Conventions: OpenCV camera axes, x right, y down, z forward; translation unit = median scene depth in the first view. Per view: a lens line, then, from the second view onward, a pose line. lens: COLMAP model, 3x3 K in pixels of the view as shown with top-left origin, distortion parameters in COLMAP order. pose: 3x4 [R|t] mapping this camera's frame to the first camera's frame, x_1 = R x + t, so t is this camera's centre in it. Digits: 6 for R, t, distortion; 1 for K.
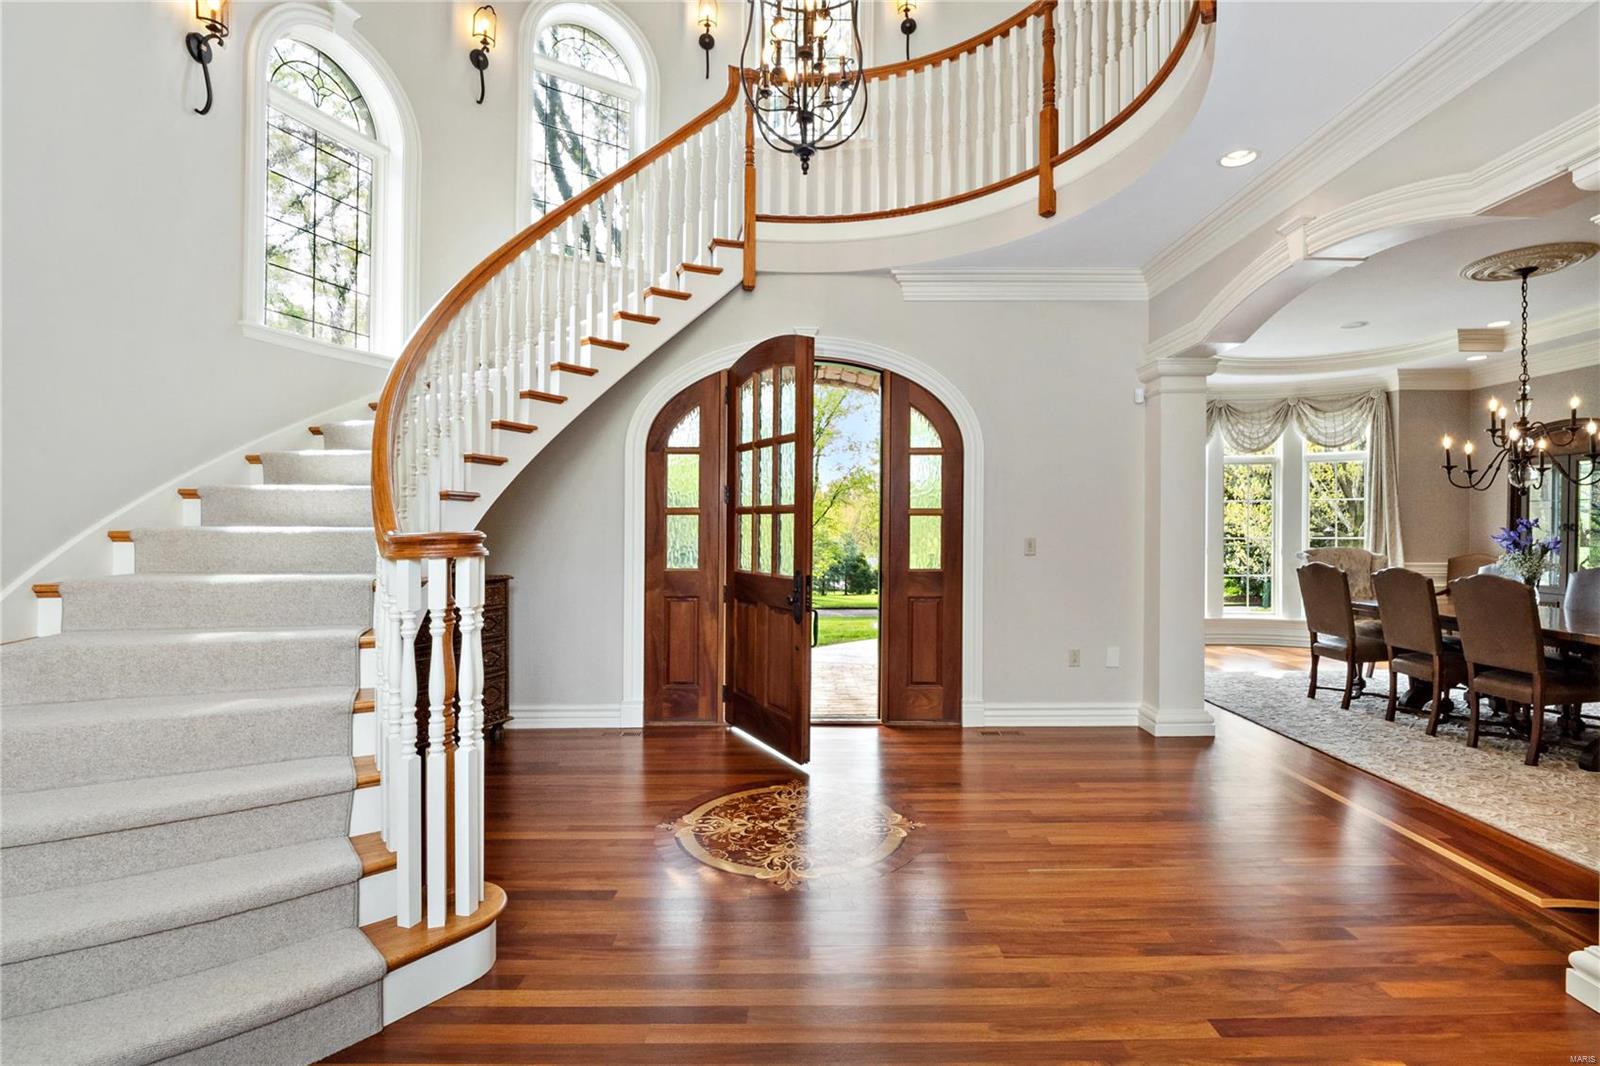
lens RADIAL K [[761.1, 0, 838.8], [0, 761.1, 523.1], [0, 0, 1]] dist [-0.004340, -0.001135]
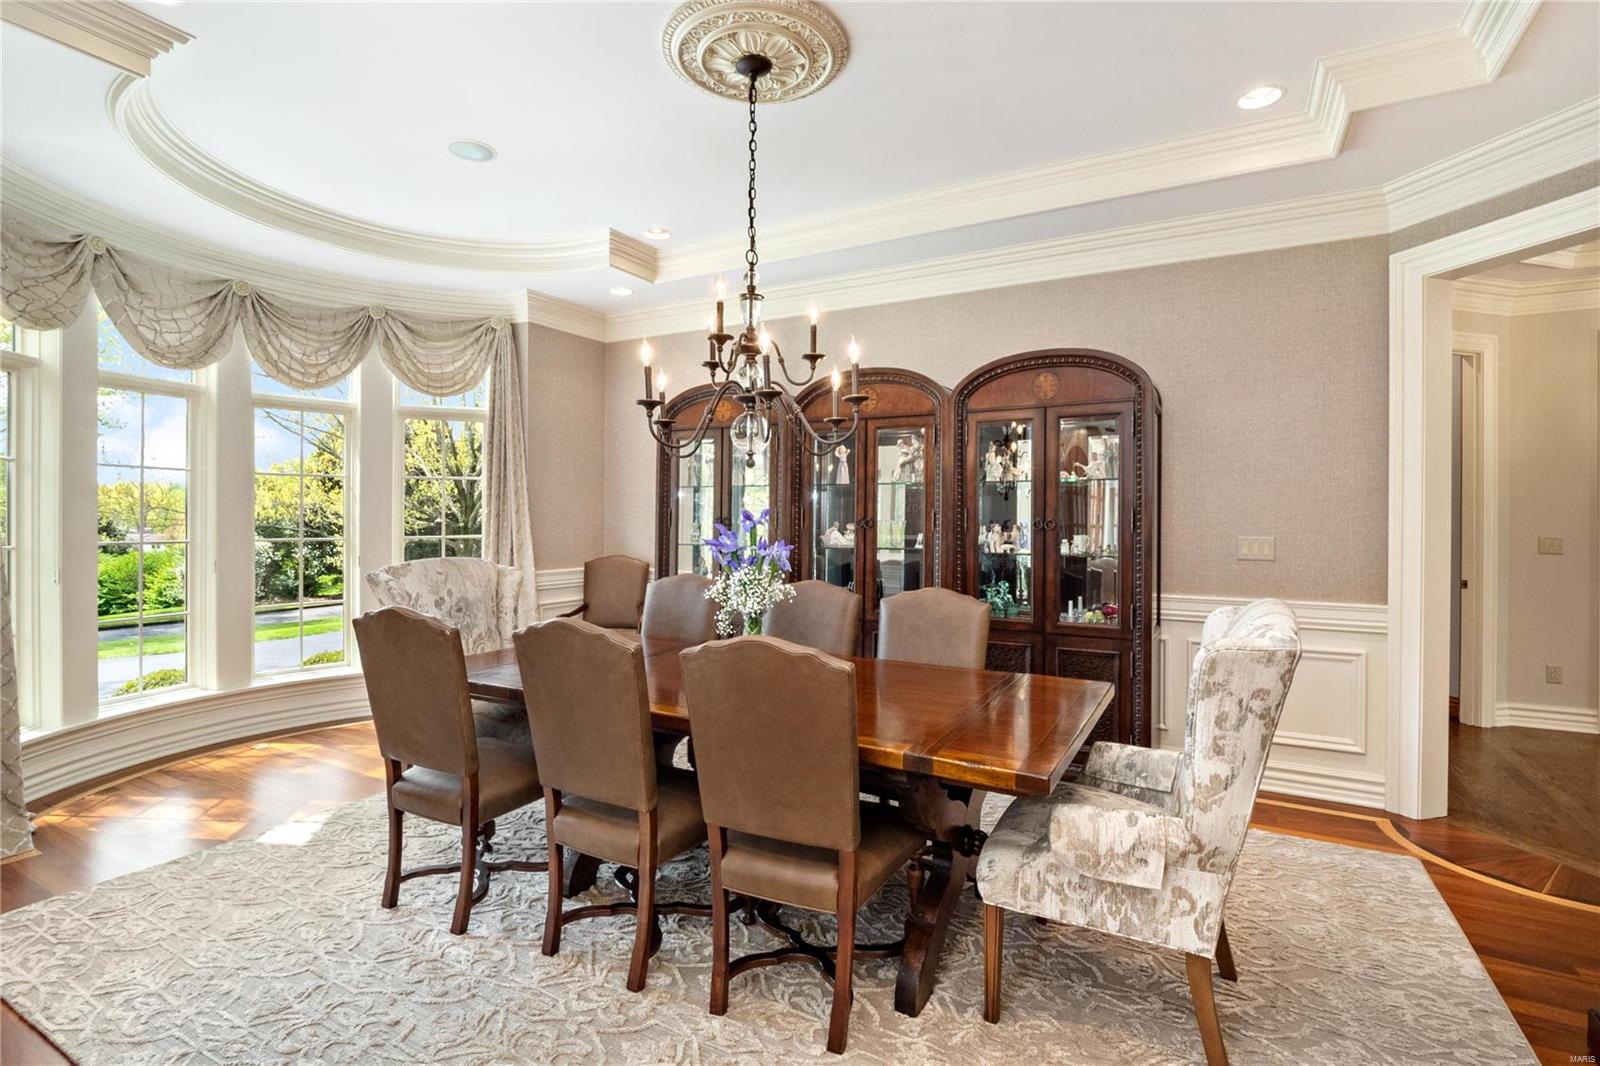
lens RADIAL K [[761.1, 0, 805.2], [0, 761.1, 522.9], [0, 0, 1]] dist [-0.004340, -0.001135]
pose [[0.524435, -0.008413, 0.851409, 0.371549], [-0.003198, 0.999925, 0.011850, -0.002106], [-0.851444, -0.008937, 0.524369, 0.558938]]
